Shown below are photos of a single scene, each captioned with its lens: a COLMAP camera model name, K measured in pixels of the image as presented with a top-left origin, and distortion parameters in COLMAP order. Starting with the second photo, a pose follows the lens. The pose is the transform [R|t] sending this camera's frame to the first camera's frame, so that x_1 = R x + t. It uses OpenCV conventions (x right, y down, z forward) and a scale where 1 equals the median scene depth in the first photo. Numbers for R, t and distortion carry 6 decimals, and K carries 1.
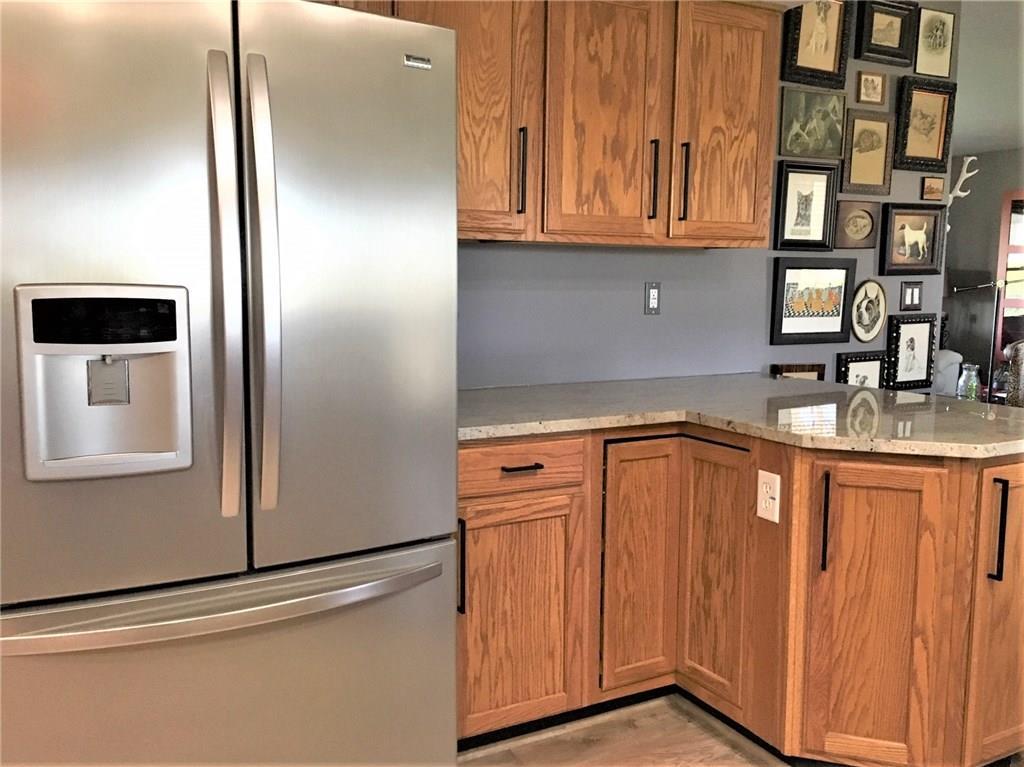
lens RADIAL K [[887.7, 0, 510.3], [0, 887.7, 382.0], [0, 0, 1]] dist [0.099806, -0.127469]
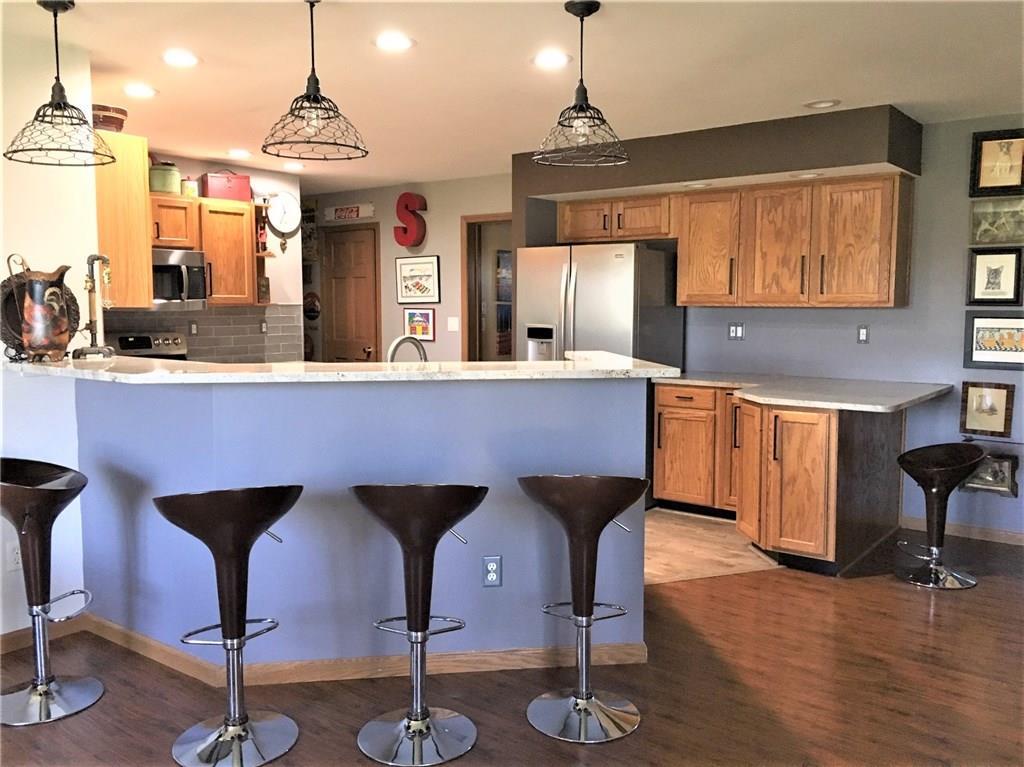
lens RADIAL K [[887.7, 0, 512.2], [0, 887.7, 384.0], [0, 0, 1]] dist [0.099806, -0.127469]
pose [[0.405771, 0.081143, -0.910366, 1.695540], [-0.105119, 0.993585, 0.041707, 0.003070], [0.907910, 0.078773, 0.411697, -0.395263]]
